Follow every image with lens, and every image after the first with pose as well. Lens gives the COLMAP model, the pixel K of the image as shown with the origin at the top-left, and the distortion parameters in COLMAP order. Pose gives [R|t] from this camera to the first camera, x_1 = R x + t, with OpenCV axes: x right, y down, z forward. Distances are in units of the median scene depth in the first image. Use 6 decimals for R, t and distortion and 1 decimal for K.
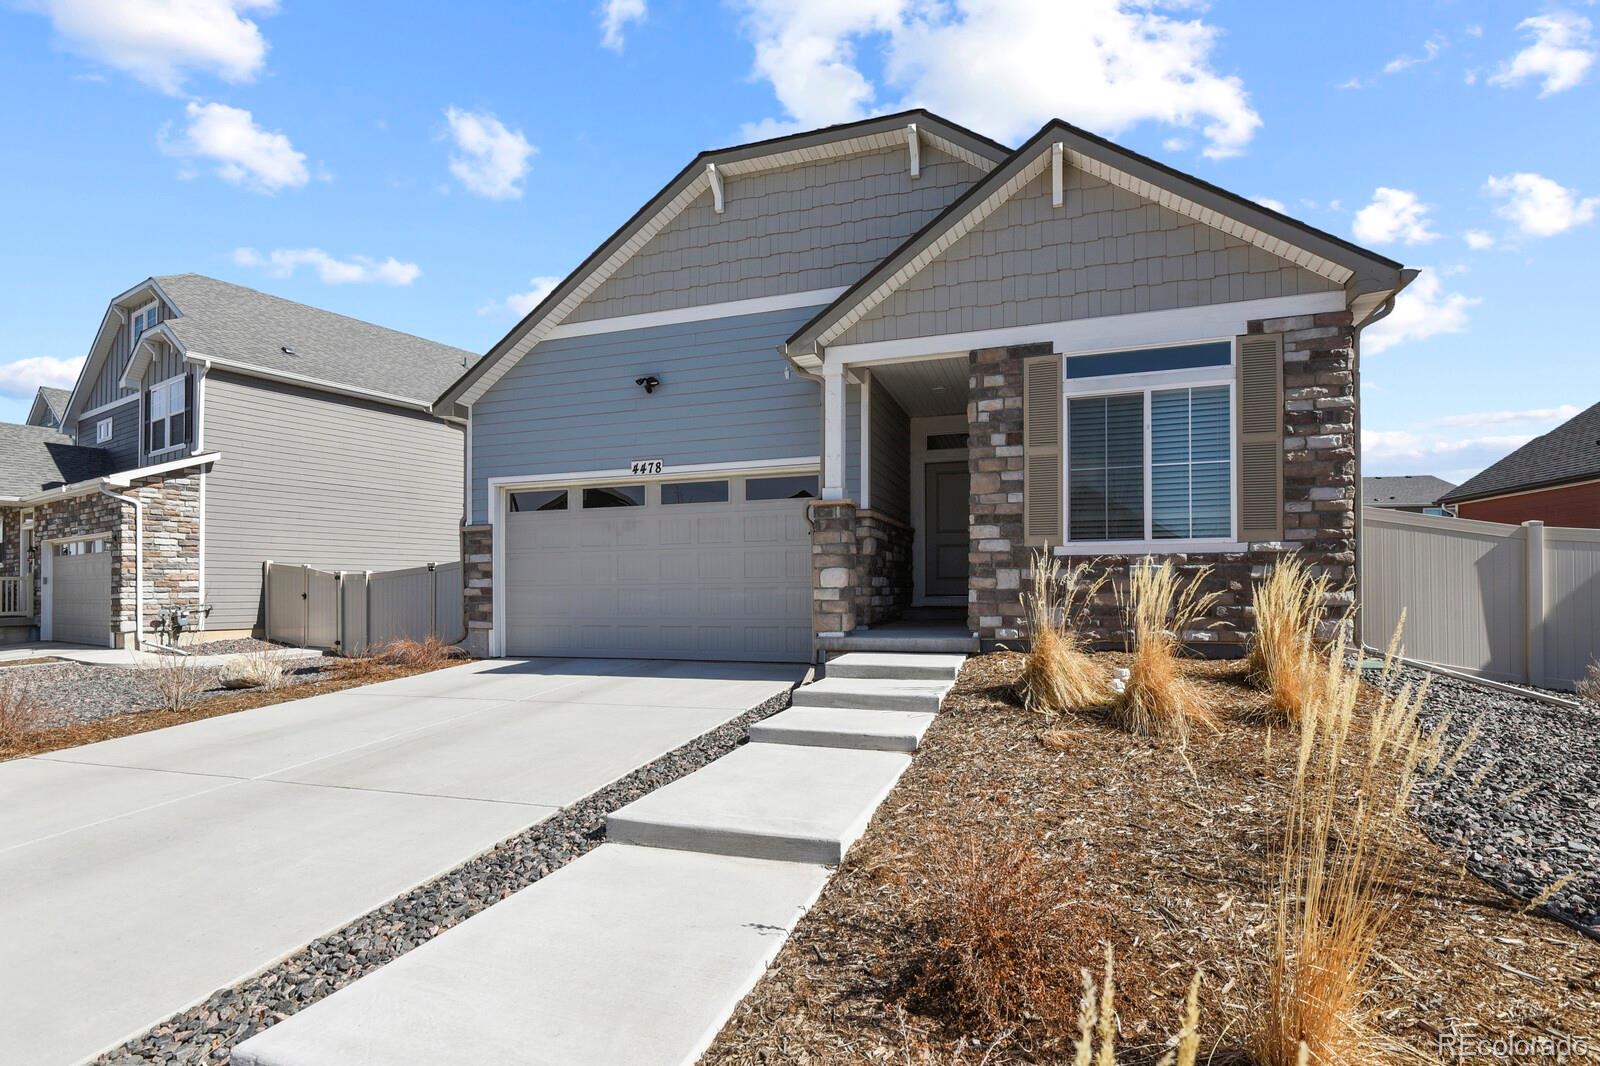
lens RADIAL K [[772.6, 0, 822.0], [0, 772.6, 614.0], [0, 0, 1]] dist [-0.011000, 0.000450]
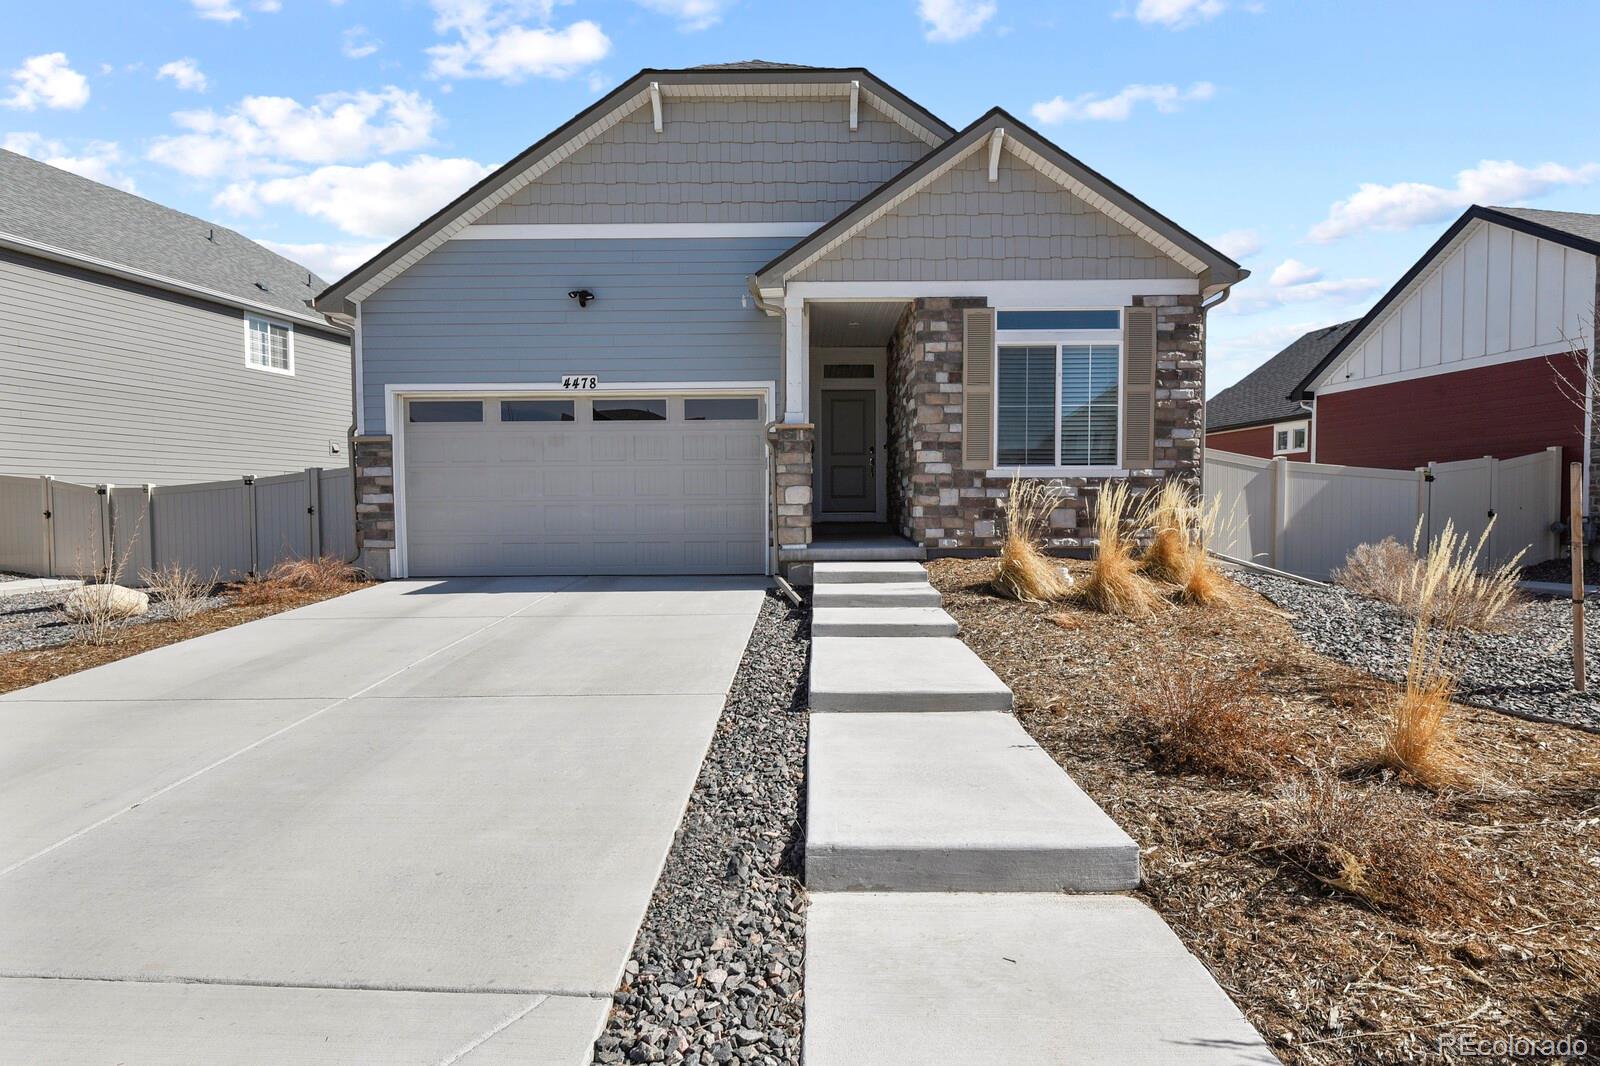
lens RADIAL K [[772.6, 0, 828.0], [0, 772.6, 576.5], [0, 0, 1]] dist [-0.011000, 0.000450]
pose [[0.948252, -0.026942, 0.316373, -0.297664], [0.009139, 0.998297, 0.057621, 0.006194], [-0.317387, -0.051748, 0.946883, -0.066461]]
